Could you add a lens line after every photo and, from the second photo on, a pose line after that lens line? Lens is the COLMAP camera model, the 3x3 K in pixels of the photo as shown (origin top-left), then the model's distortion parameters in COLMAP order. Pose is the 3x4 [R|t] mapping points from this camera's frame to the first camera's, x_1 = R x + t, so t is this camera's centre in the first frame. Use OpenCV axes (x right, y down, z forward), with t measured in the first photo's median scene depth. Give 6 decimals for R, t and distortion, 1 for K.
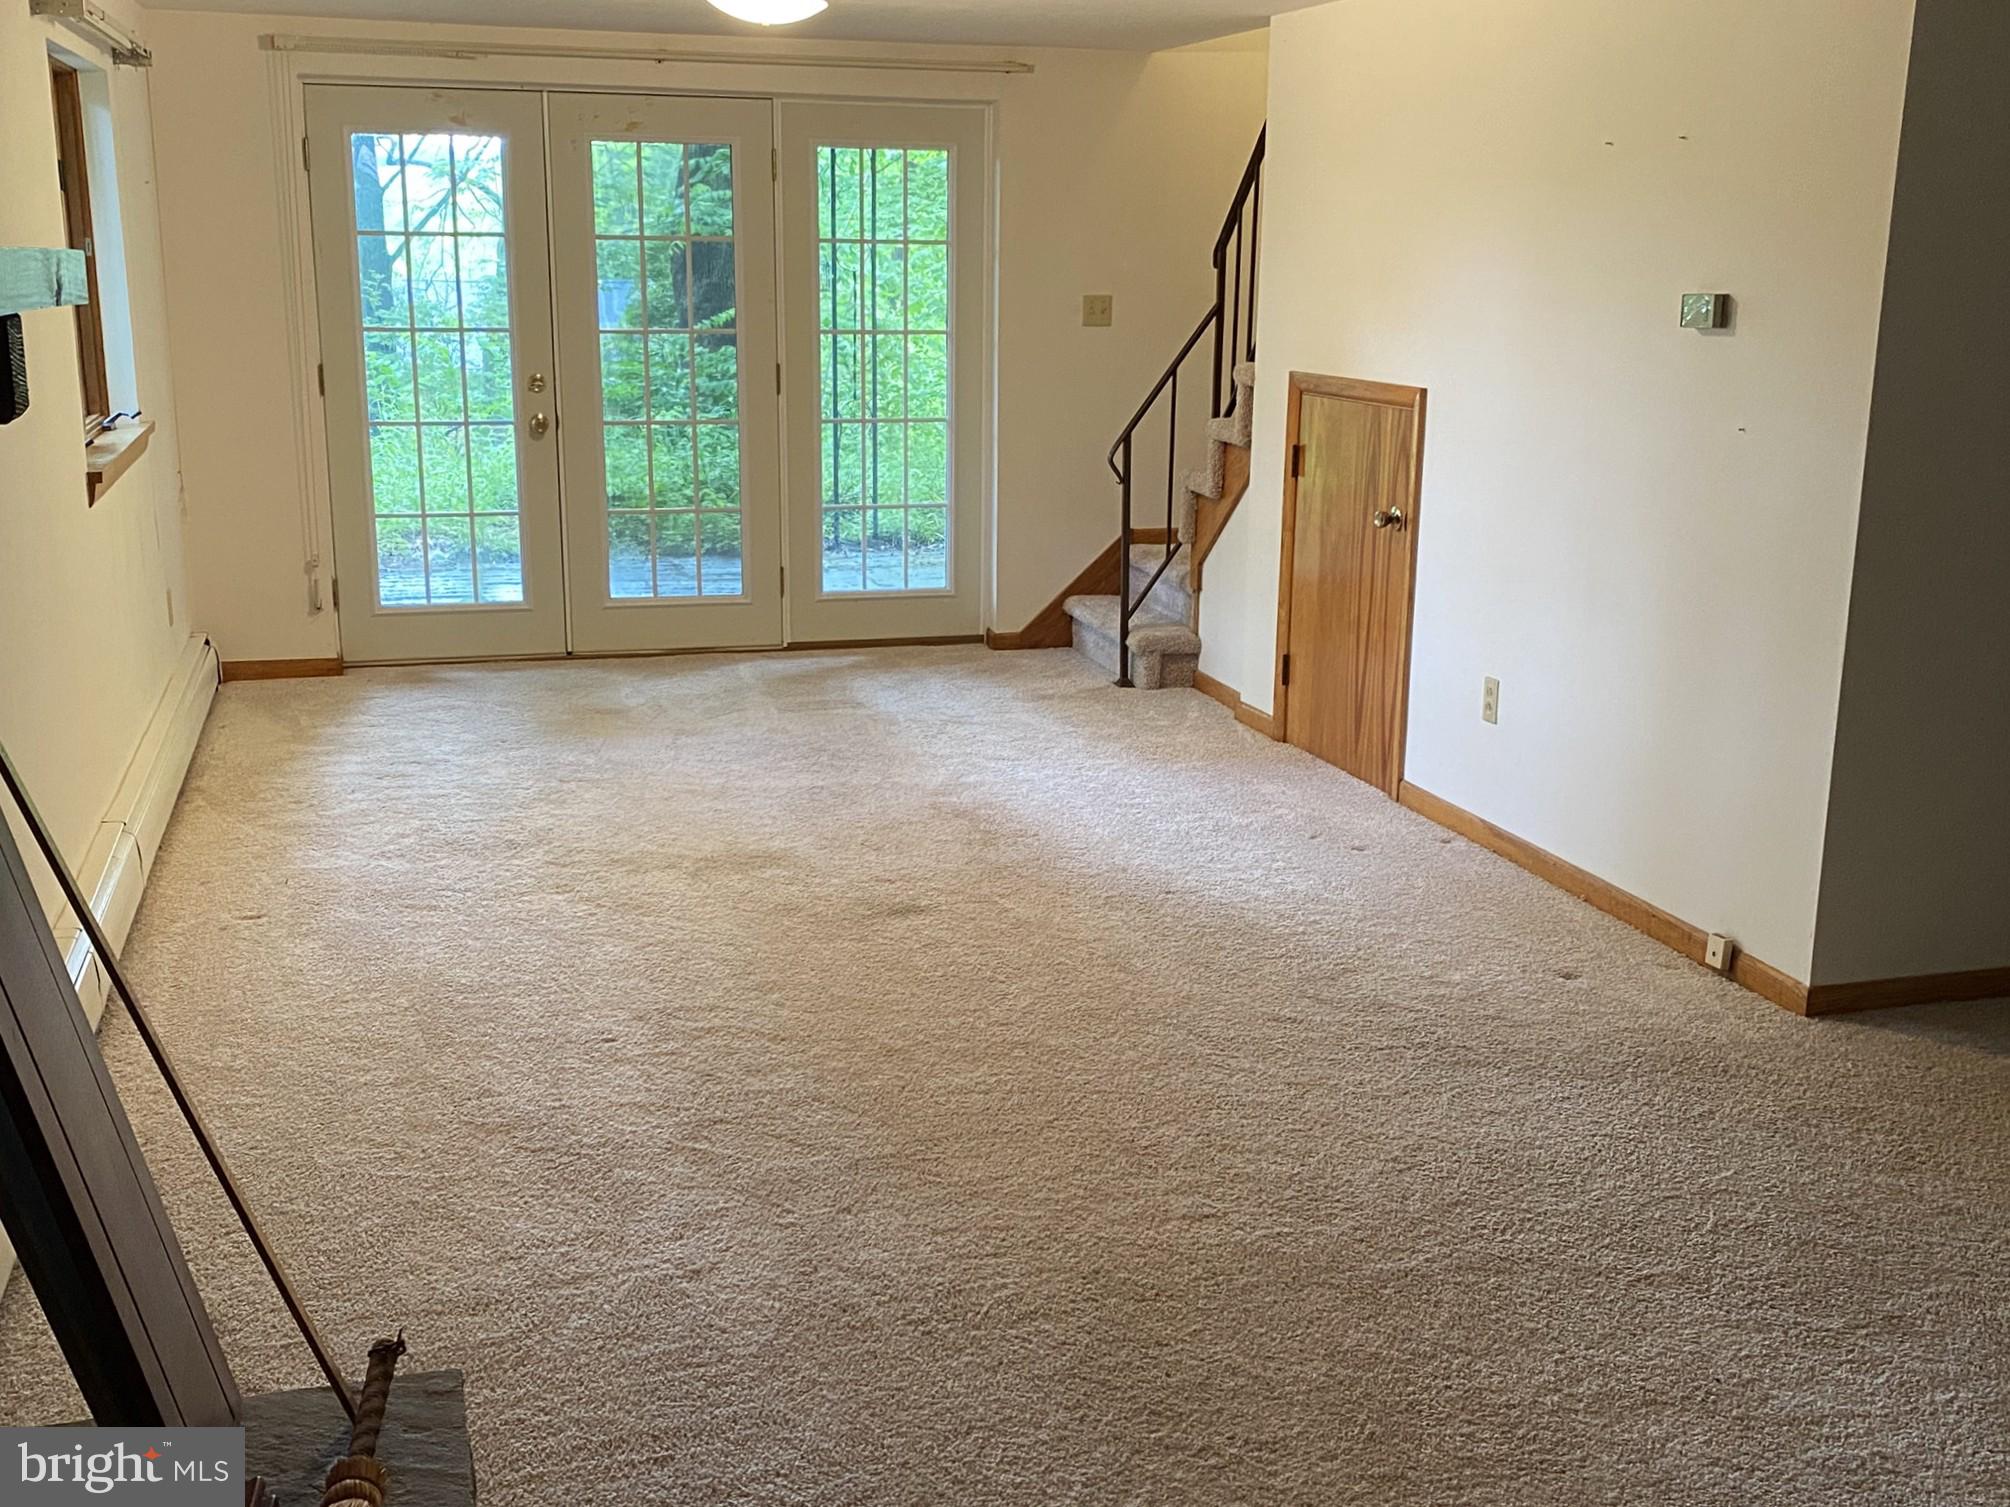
lens RADIAL K [[2108.7, 0, 1005.0], [0, 2108.7, 753.5], [0, 0, 1]] dist [0.136716, -0.350574]
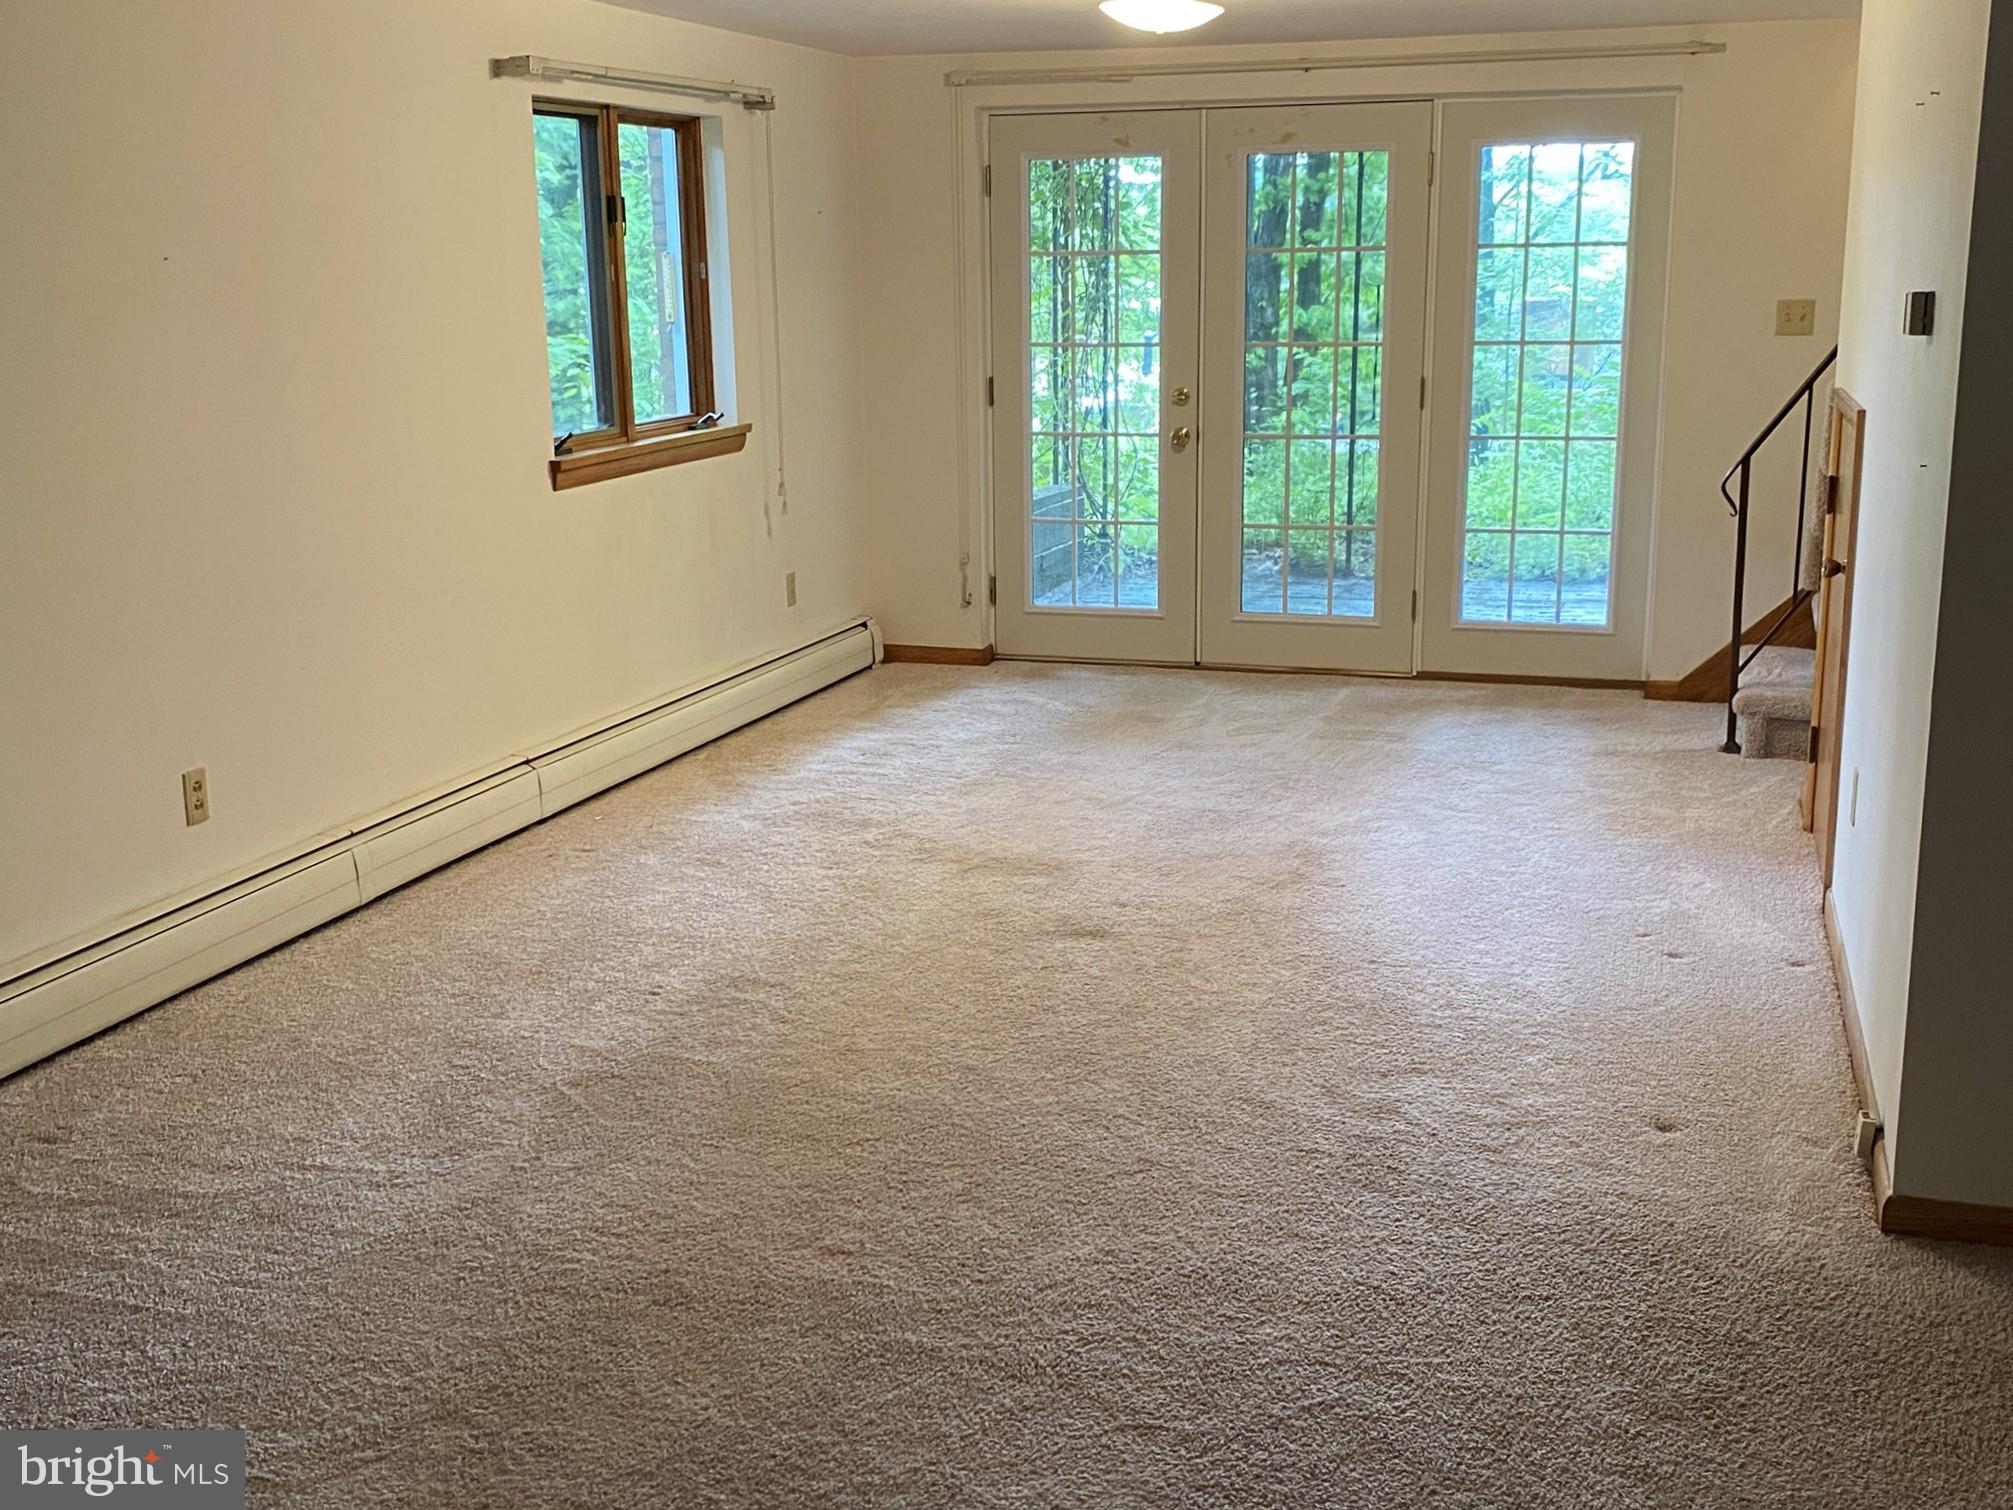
lens RADIAL K [[2168.9, 0, 1006.5], [0, 2168.9, 755.0], [0, 0, 1]] dist [0.218499, -0.713303]
pose [[0.823637, 0.105901, -0.557141, 0.385755], [-0.112258, 0.993416, 0.022874, -0.021723], [0.555895, 0.043704, 0.830103, 0.111523]]
